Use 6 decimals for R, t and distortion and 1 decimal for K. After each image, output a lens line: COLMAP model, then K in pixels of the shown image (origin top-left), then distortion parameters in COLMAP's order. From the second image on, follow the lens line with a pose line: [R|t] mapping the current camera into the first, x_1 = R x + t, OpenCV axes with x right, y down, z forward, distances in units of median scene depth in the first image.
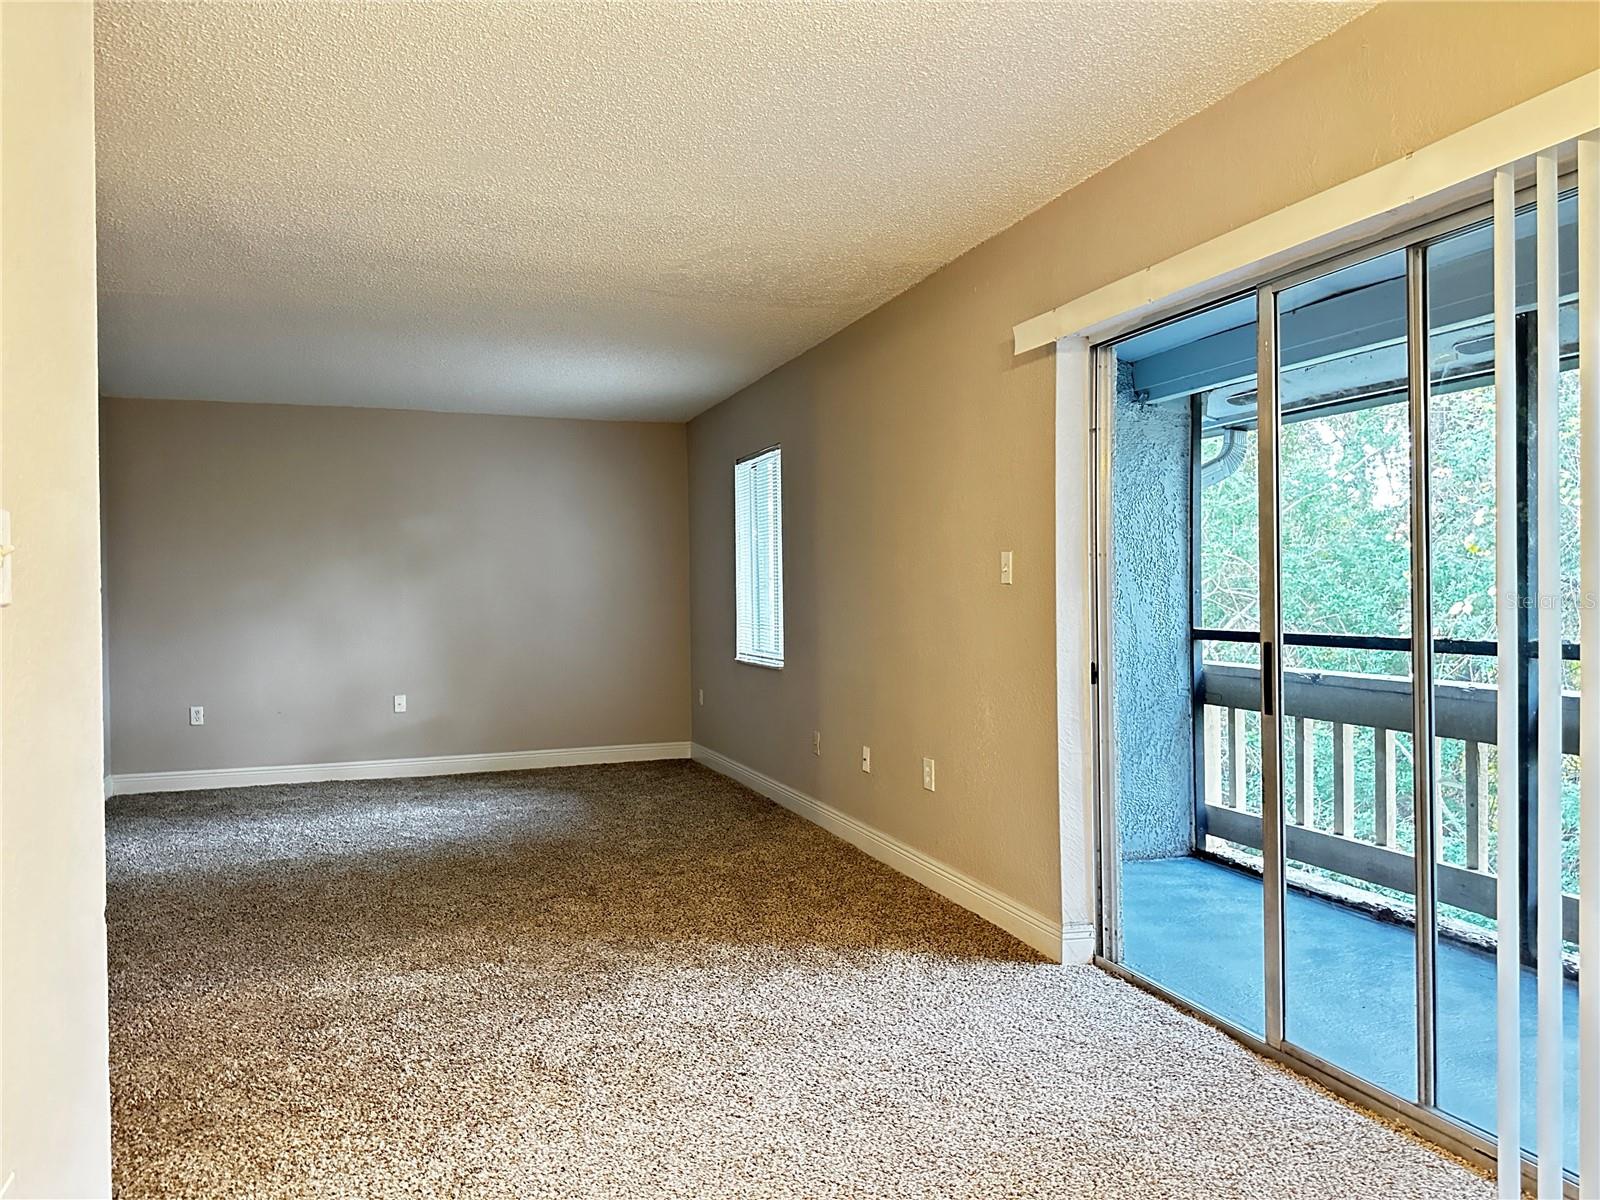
lens RADIAL K [[1142.3, 0, 806.6], [0, 1142.3, 595.6], [0, 0, 1]] dist [0.060267, -0.067730]
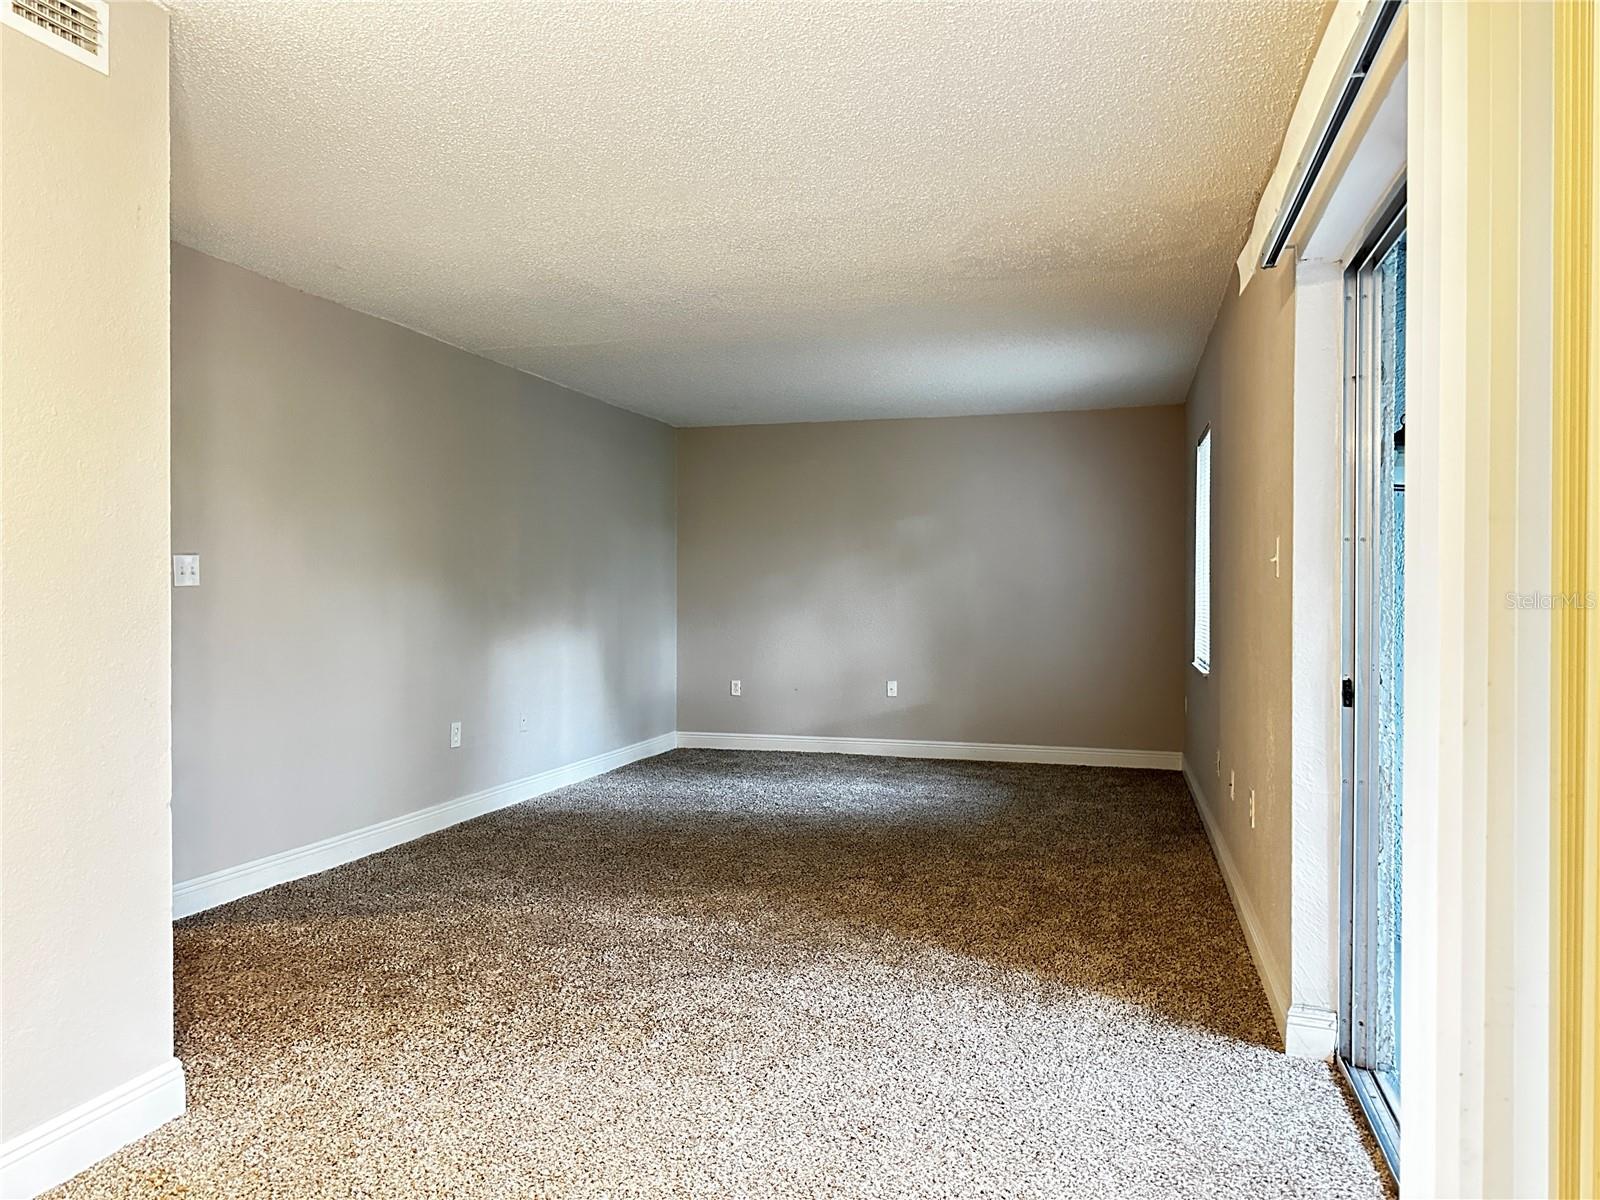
lens RADIAL K [[1142.3, 0, 798.5], [0, 1142.3, 590.5], [0, 0, 1]] dist [0.060267, -0.067730]
pose [[0.820001, 0.012800, -0.572219, 0.338060], [-0.014744, 0.999891, 0.001238, 0.003311], [0.572173, 0.007422, 0.820100, 0.125989]]
